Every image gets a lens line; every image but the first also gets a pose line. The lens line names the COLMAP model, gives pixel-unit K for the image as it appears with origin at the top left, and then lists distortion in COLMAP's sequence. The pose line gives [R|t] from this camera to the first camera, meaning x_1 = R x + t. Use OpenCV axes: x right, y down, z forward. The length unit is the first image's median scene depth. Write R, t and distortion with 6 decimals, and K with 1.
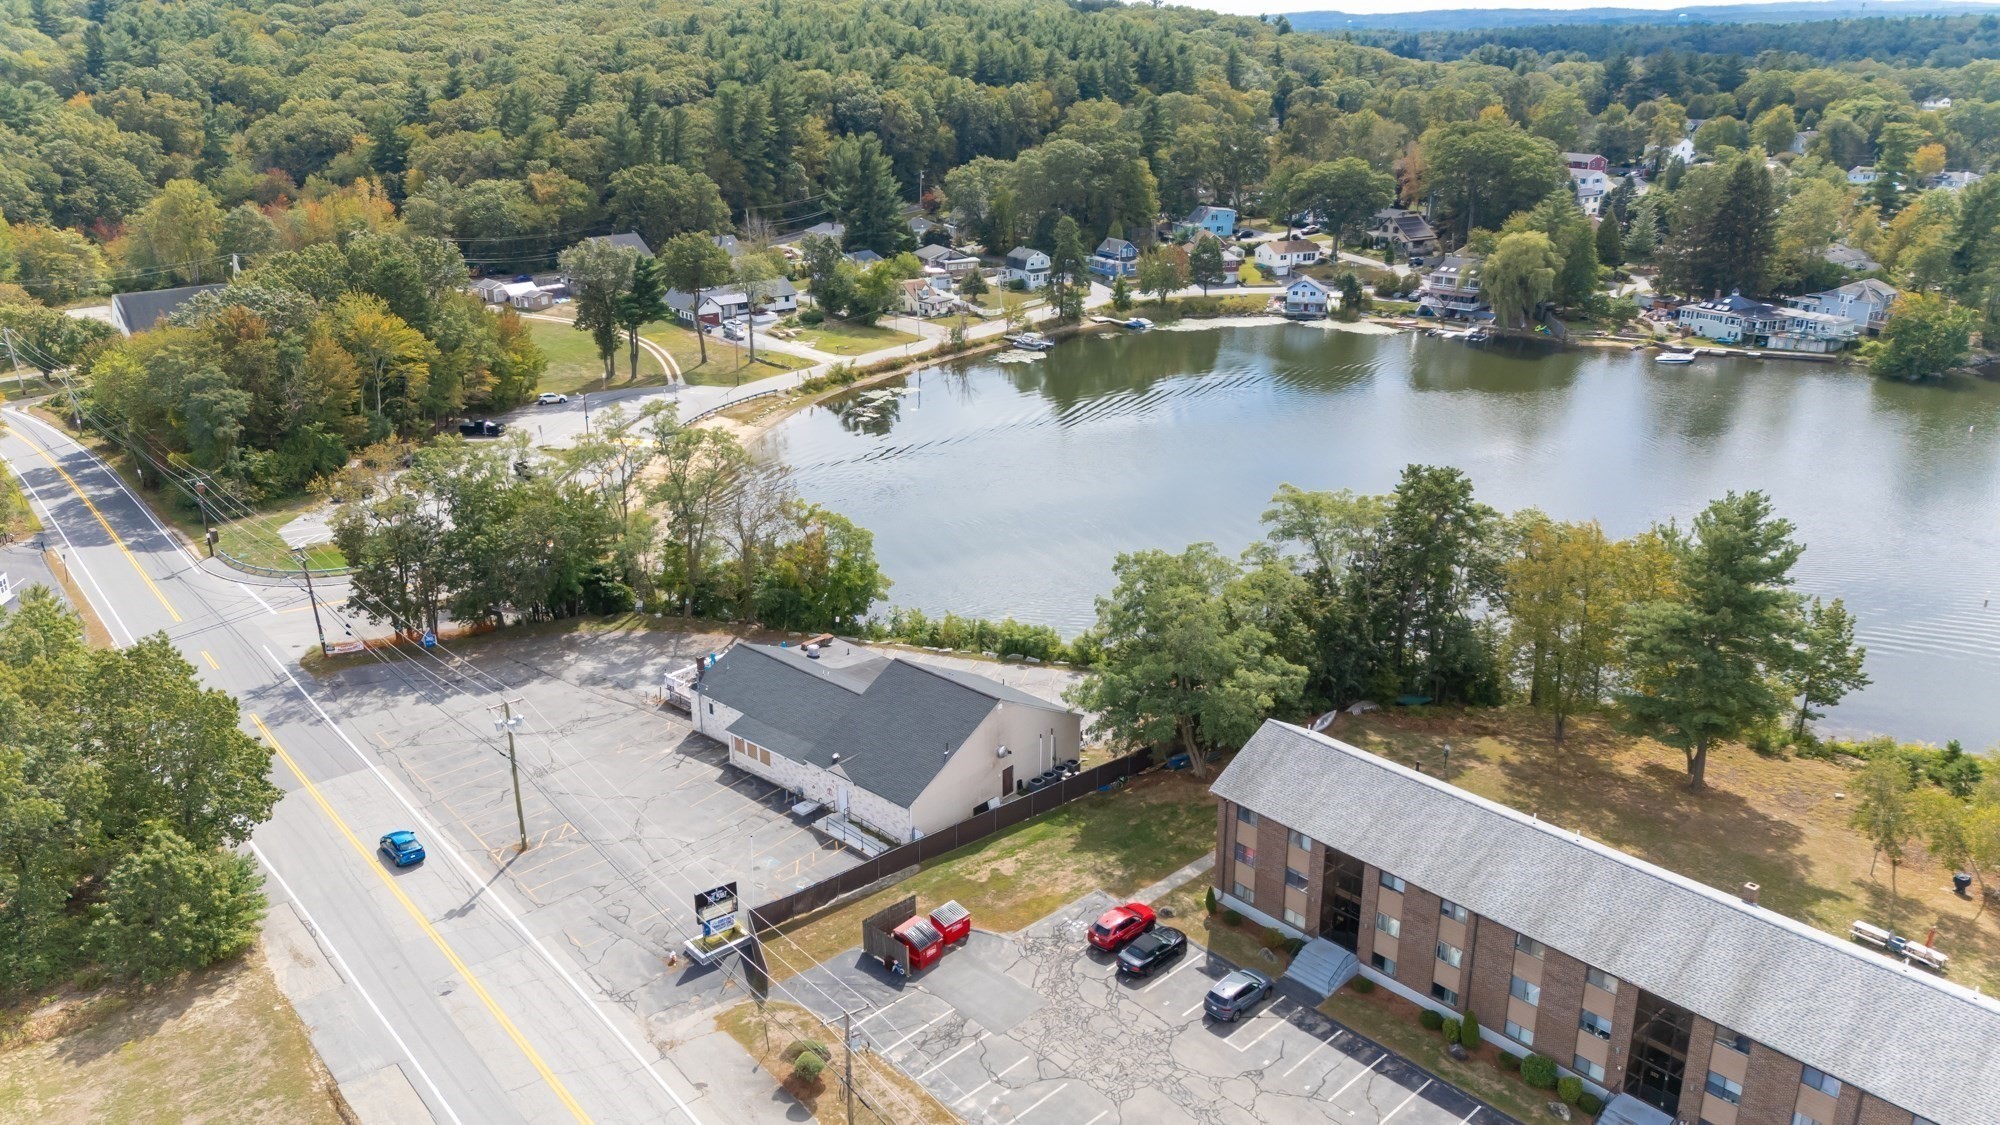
lens RADIAL K [[1464.1, 0, 1000.0], [0, 1464.1, 562.5], [0, 0, 1]] dist [0.074335, -0.053326]
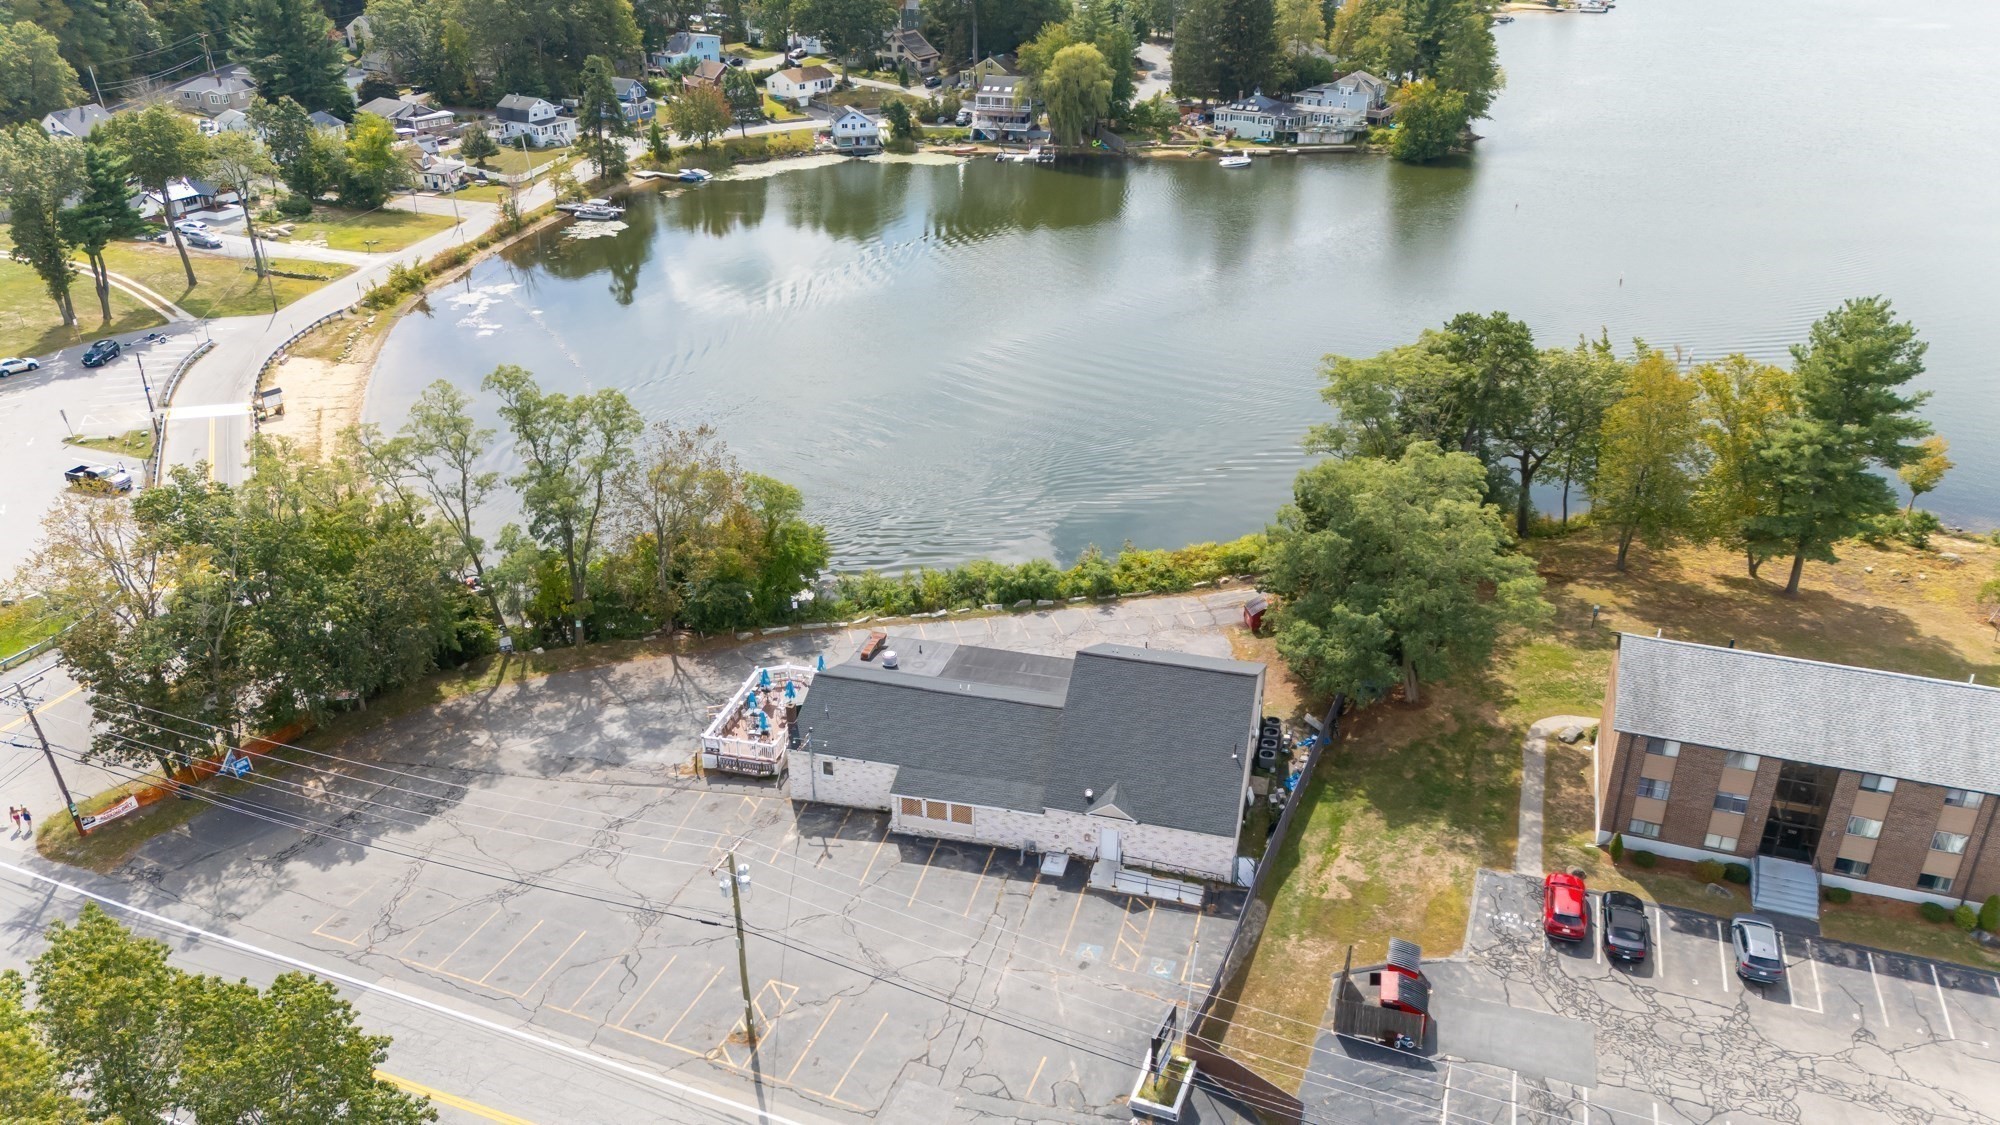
lens RADIAL K [[1464.1, 0, 1000.0], [0, 1464.1, 562.5], [0, 0, 1]] dist [0.074335, -0.053326]
pose [[0.886634, -0.208561, 0.412774, -0.187188], [0.159850, 0.975732, 0.149648, -0.047409], [-0.433968, -0.066701, 0.898456, 0.131613]]
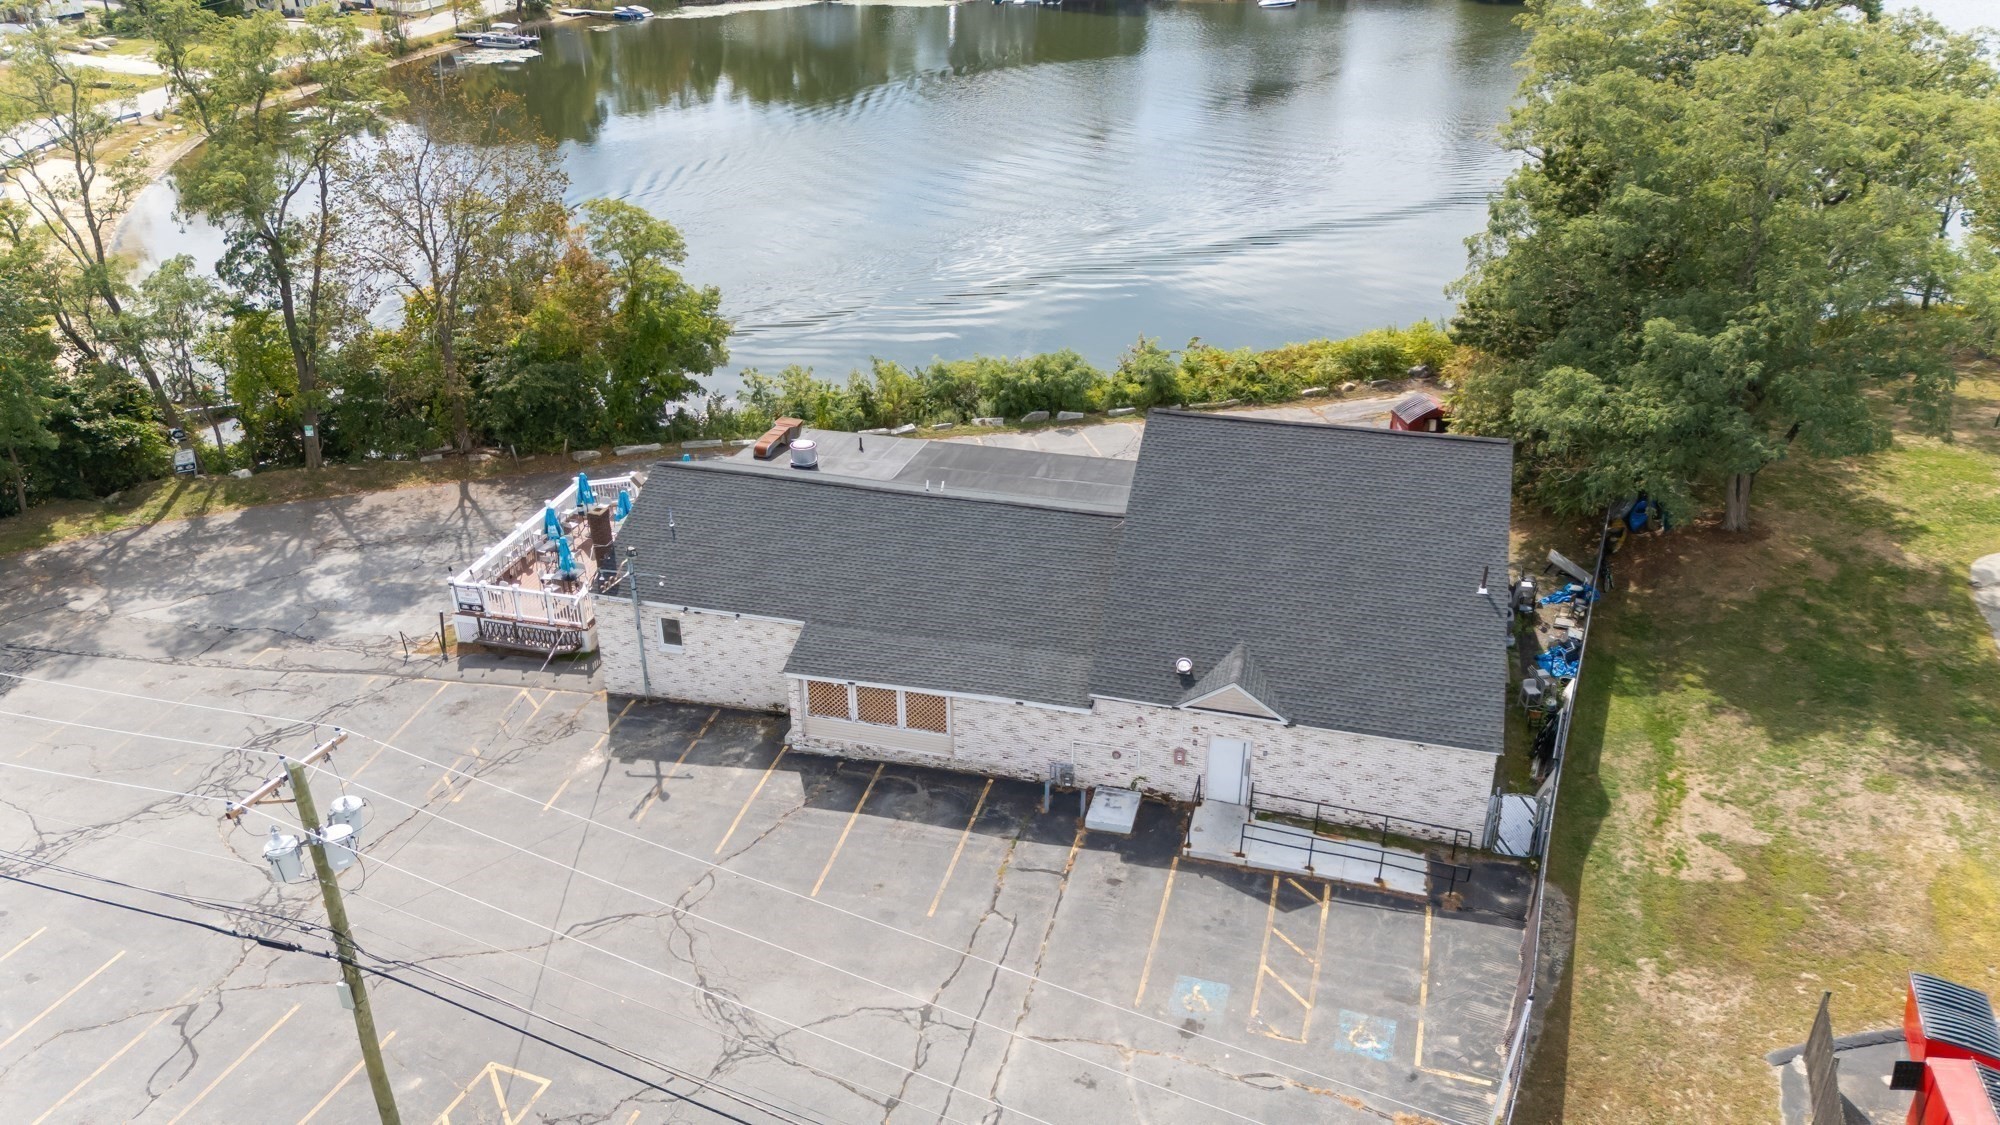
lens RADIAL K [[1464.1, 0, 1000.0], [0, 1464.1, 562.5], [0, 0, 1]] dist [0.074335, -0.053326]
pose [[0.885608, -0.214771, 0.411791, -0.127064], [0.159235, 0.973323, 0.165185, 0.013887], [-0.436283, -0.080717, 0.896182, 0.278660]]
